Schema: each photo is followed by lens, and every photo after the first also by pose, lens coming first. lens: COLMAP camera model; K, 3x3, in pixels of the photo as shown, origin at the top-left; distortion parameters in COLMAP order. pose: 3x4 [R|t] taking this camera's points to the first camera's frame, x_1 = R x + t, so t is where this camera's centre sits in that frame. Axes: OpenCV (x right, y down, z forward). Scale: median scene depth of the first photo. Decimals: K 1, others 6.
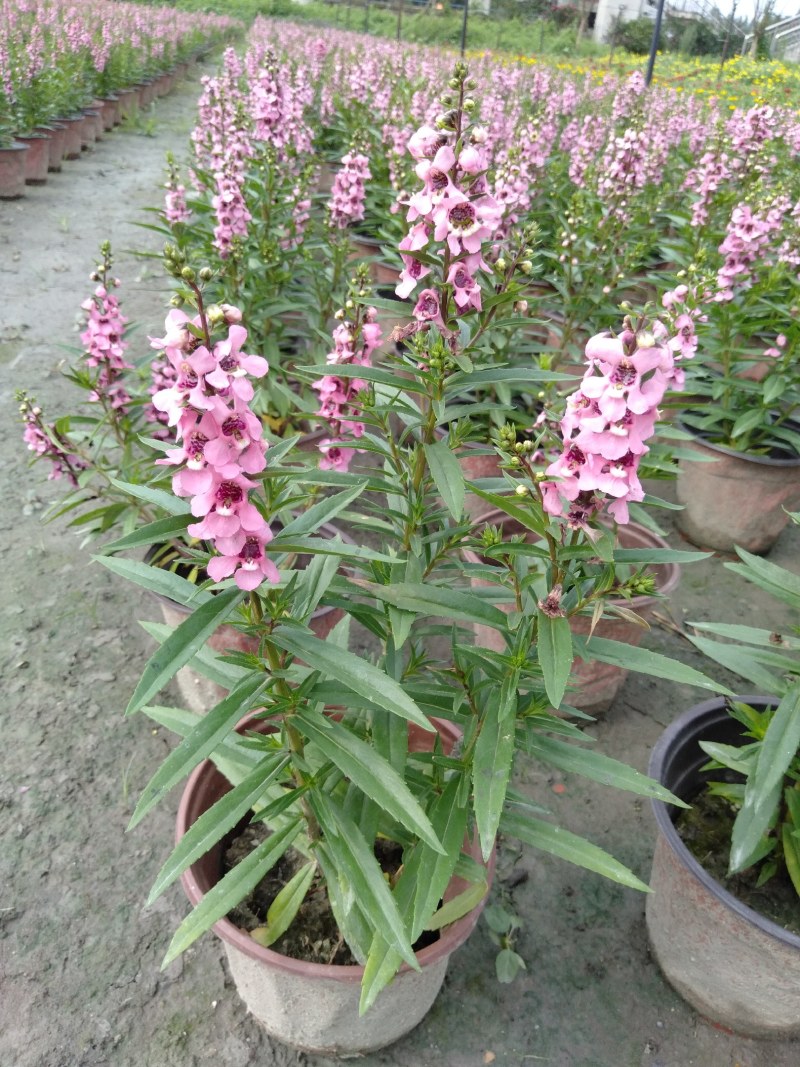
lens RADIAL K [[827.5, 0, 402.8], [0, 827.5, 533.2], [0, 0, 1]] dist [0.006019, -0.010552]
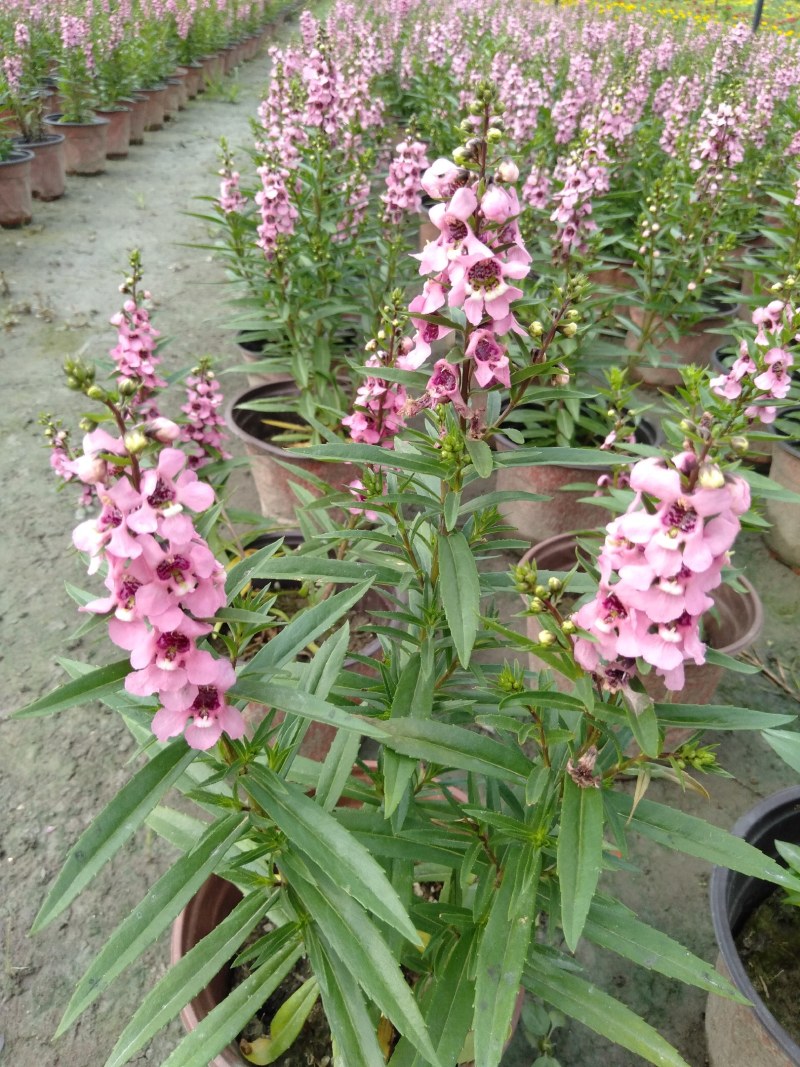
lens RADIAL K [[815.8, 0, 403.4], [0, 815.8, 536.2], [0, 0, 1]] dist [-0.003402, -0.002408]
pose [[0.994723, 0.023186, -0.099940, 0.035549], [-0.017711, 0.998311, 0.055324, -0.079188], [0.101054, -0.053262, 0.993454, 0.094262]]
